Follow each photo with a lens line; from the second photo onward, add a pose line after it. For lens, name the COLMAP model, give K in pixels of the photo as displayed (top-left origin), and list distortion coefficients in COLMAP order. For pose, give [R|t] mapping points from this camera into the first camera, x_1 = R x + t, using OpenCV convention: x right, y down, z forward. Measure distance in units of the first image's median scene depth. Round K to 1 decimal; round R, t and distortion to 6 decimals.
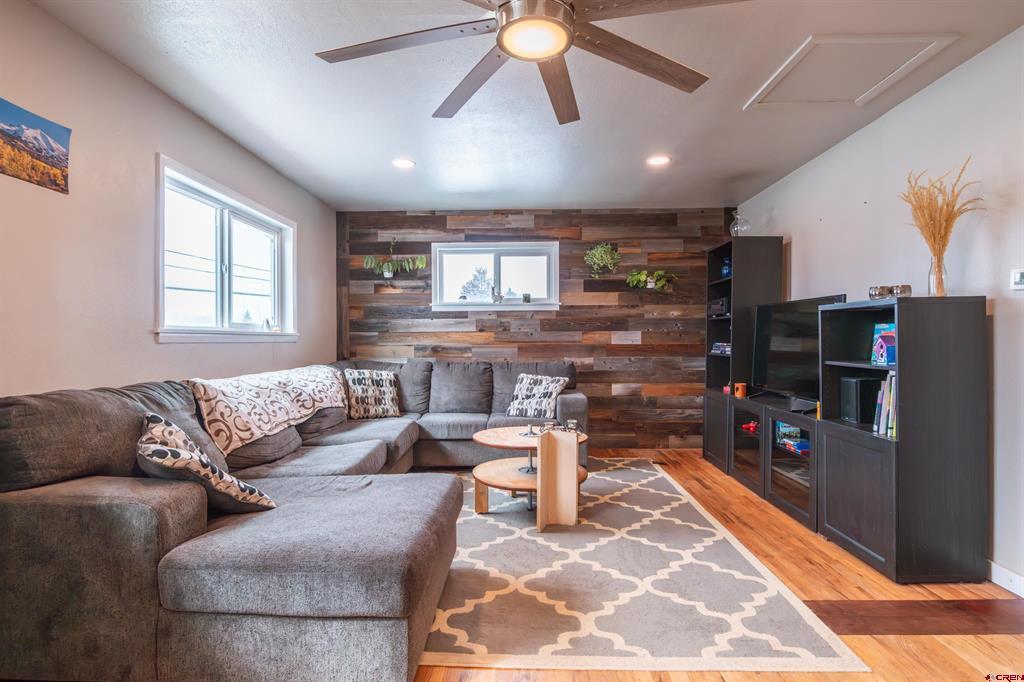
lens RADIAL K [[506.1, 0, 516.6], [0, 506.1, 340.1], [0, 0, 1]] dist [0.001092, -0.009625]
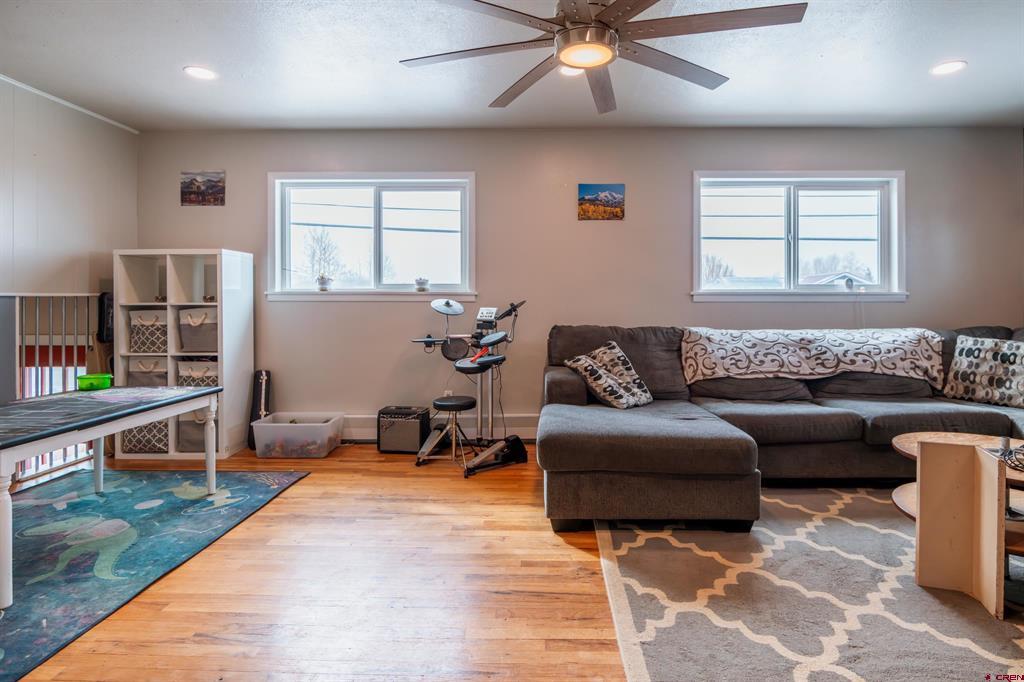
lens RADIAL K [[522.3, 0, 527.6], [0, 522.3, 302.4], [0, 0, 1]] dist [0.003806, -0.008947]
pose [[-0.003845, 0.002474, -0.999990, 0.626693], [0.001363, 0.999996, 0.002469, 0.002239], [0.999992, -0.001353, -0.003849, 0.410996]]
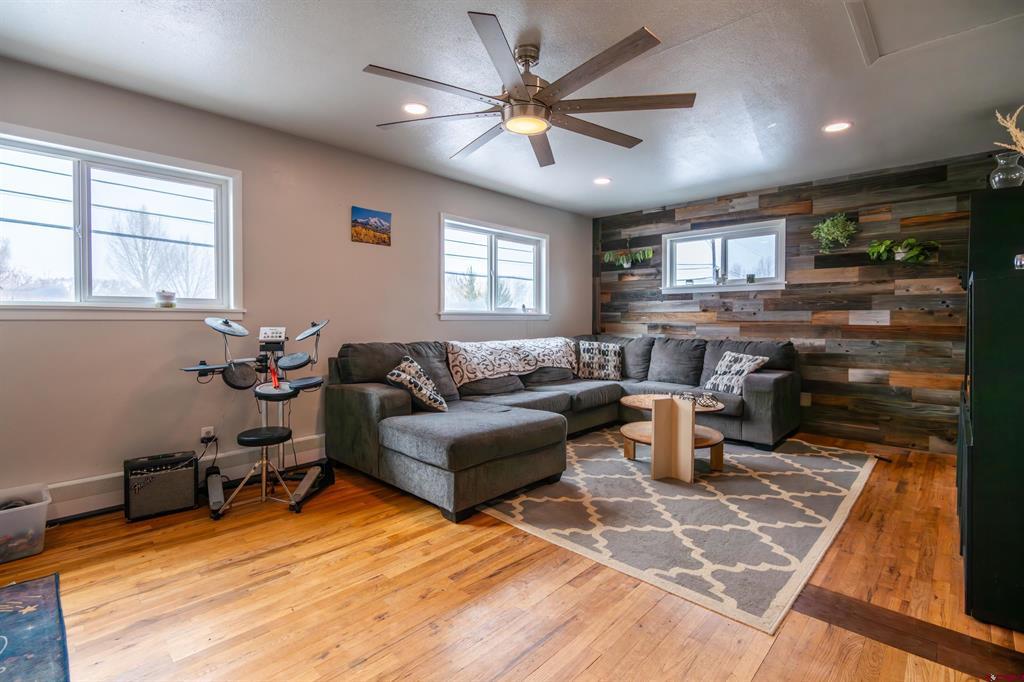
lens RADIAL K [[476.2, 0, 511.2], [0, 476.2, 326.8], [0, 0, 1]] dist [0.001330, -0.006218]
pose [[0.737852, 0.016477, -0.674762, 0.471883], [-0.003786, 0.999787, 0.020274, -0.005043], [0.674952, -0.012404, 0.737757, -0.052197]]
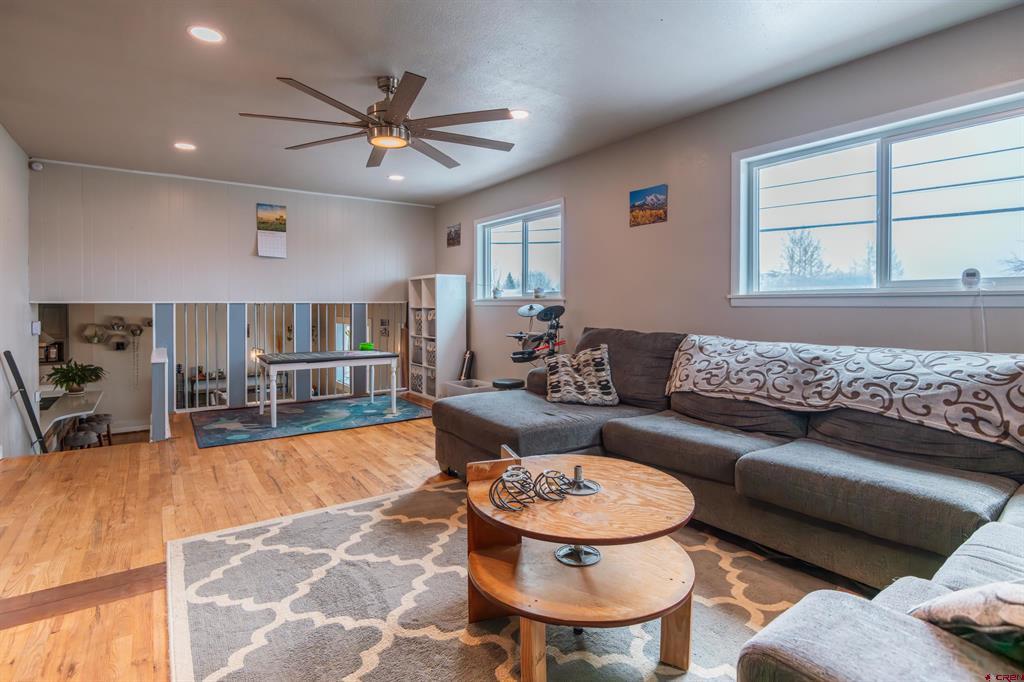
lens RADIAL K [[510.6, 0, 513.4], [0, 510.6, 314.1], [0, 0, 1]] dist [-0.003972, -0.001084]
pose [[-0.804170, 0.013164, -0.594254, 0.373225], [0.003255, 0.999837, 0.017743, 0.000178], [0.594391, 0.012334, -0.804082, 1.324048]]
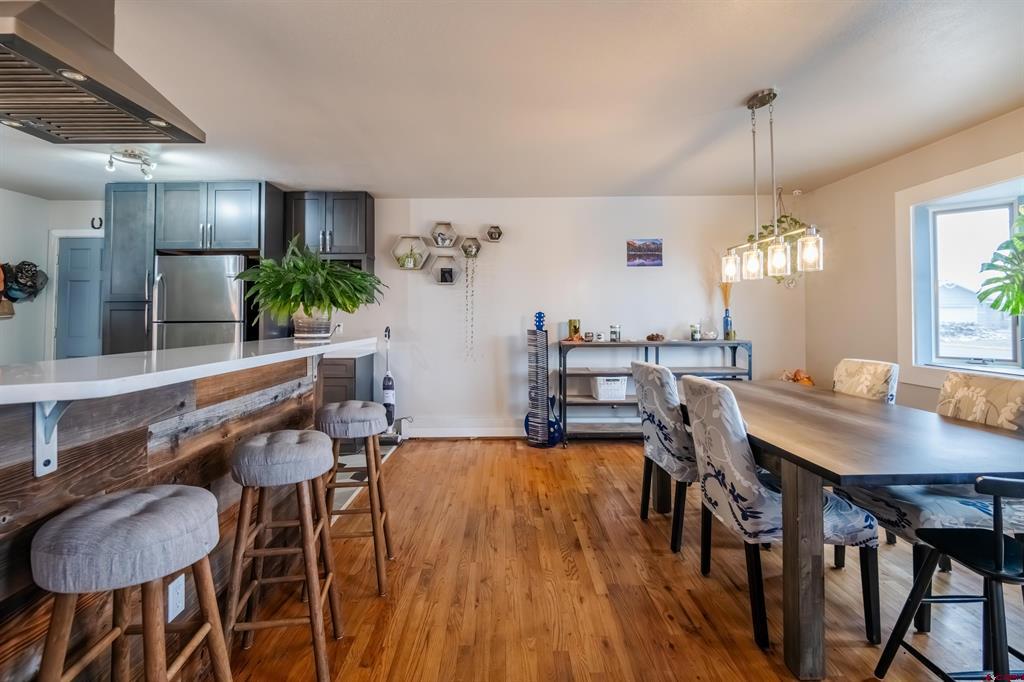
lens RADIAL K [[484.7, 0, 510.6], [0, 484.7, 304.9], [0, 0, 1]] dist [-0.000472, -0.000968]
pose [[-0.999514, 0.008488, -0.029997, 0.305418], [0.009232, 0.999651, -0.024763, 0.338244], [0.029776, -0.025028, -0.999243, -0.751767]]
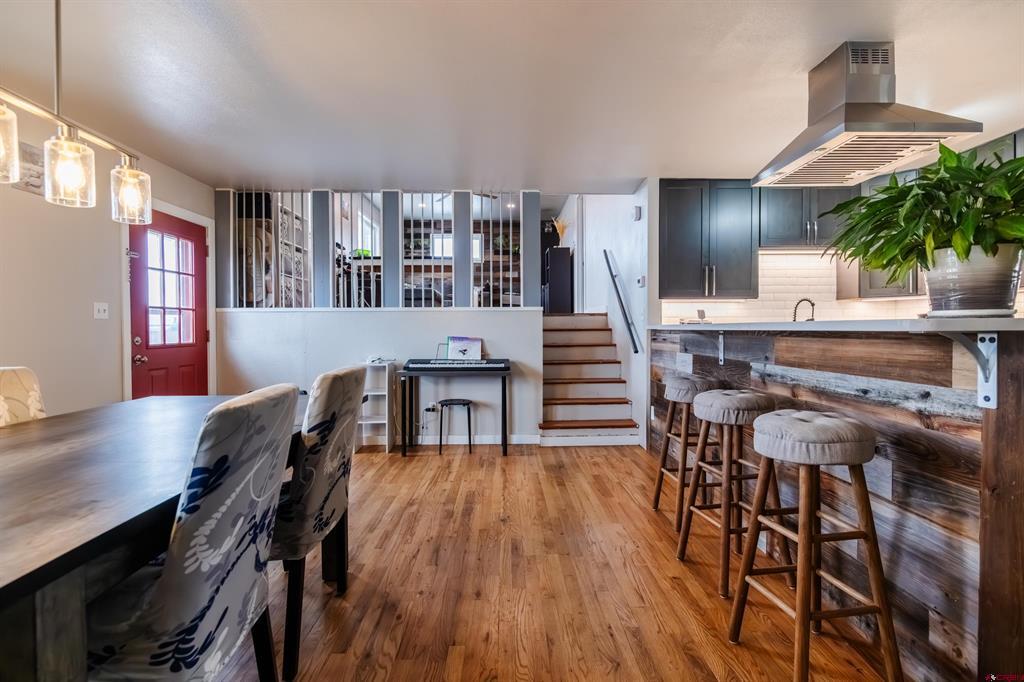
lens RADIAL K [[477.3, 0, 518.3], [0, 477.3, 335.4], [0, 0, 1]] dist [-0.001642, -0.000573]
pose [[0.998852, 0.000566, 0.047889, 0.209037], [-0.001267, 0.999892, 0.014609, 0.375347], [-0.047876, -0.014653, 0.998746, -1.877448]]
